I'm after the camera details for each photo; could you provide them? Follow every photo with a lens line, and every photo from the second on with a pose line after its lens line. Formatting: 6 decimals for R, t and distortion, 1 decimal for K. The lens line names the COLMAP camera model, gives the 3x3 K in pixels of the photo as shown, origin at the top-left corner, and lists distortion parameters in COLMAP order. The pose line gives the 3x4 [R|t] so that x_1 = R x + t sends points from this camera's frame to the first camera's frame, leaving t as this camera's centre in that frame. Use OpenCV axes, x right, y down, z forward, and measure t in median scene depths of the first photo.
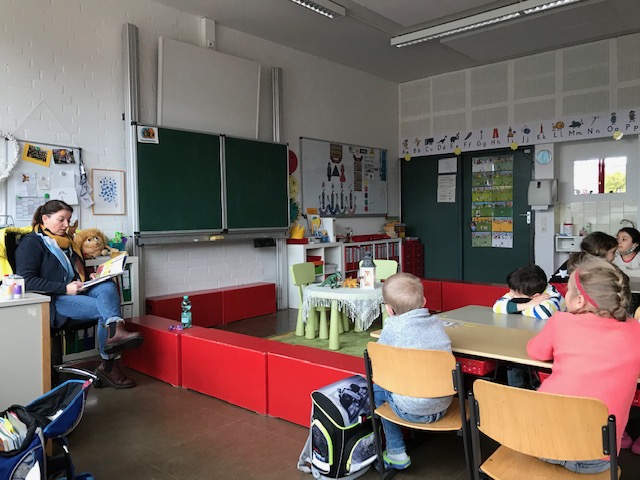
lens RADIAL K [[528.4, 0, 311.5], [0, 528.4, 242.4], [0, 0, 1]] dist [0.031280, -0.020233]
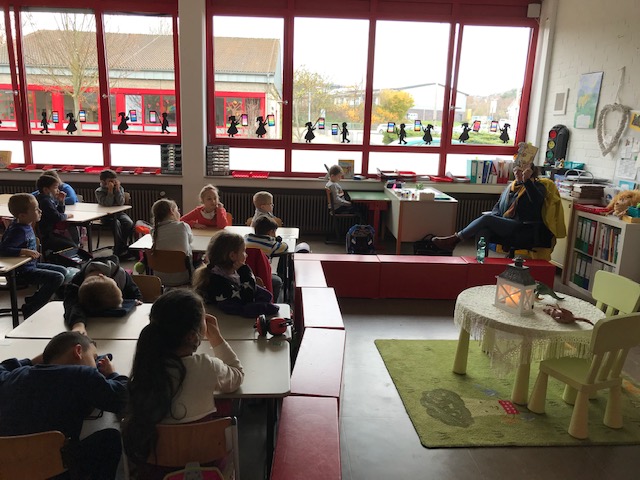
lens RADIAL K [[528.4, 0, 315.3], [0, 528.4, 239.9], [0, 0, 1]] dist [0.031280, -0.020233]
pose [[-0.718257, 0.154354, -0.678440, 0.484959], [-0.032724, 0.966509, 0.254538, -0.113410], [0.695007, 0.205025, -0.689151, 0.817898]]
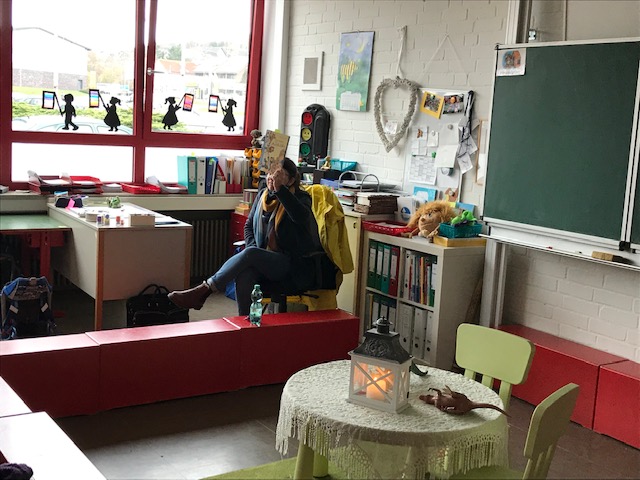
lens RADIAL K [[838.5, 0, 315.0], [0, 838.5, 243.7], [0, 0, 1]] dist [0.109798, 0.000000]
pose [[-0.270393, 0.157489, -0.949781, 0.482873], [-0.078057, 0.979696, 0.184671, -0.108173], [0.959580, 0.124071, -0.252610, 0.709451]]
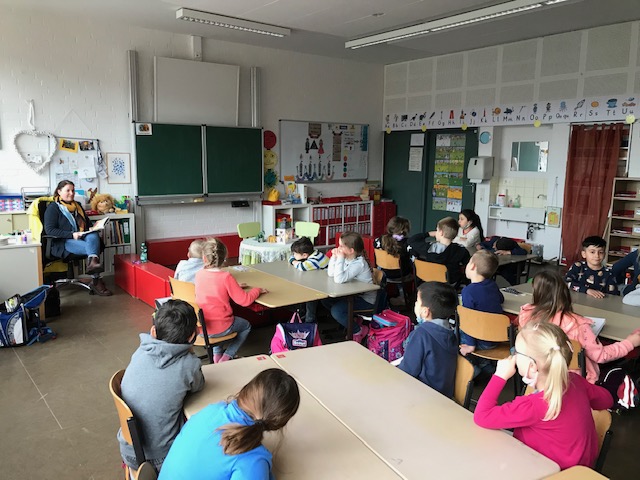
lens RADIAL K [[528.4, 0, 315.7], [0, 528.4, 245.0], [0, 0, 1]] dist [0.031280, -0.020233]
pose [[0.983160, 0.055496, -0.174117, 0.283236], [-0.034186, 0.991808, 0.123082, -0.056026], [0.179521, -0.115057, 0.977003, -0.245744]]
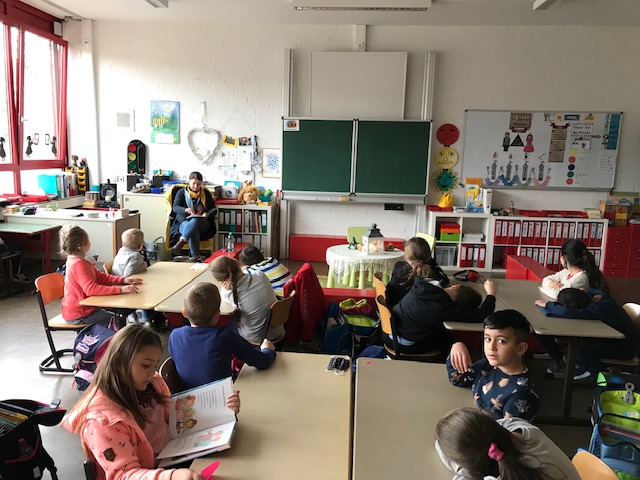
lens RADIAL K [[528.4, 0, 316.5], [0, 528.4, 235.6], [0, 0, 1]] dist [0.031280, -0.020233]
pose [[0.598325, 0.173511, -0.782241, 0.629502], [-0.072184, 0.983974, 0.163046, -0.097778], [0.797996, -0.041089, 0.601261, 0.107010]]
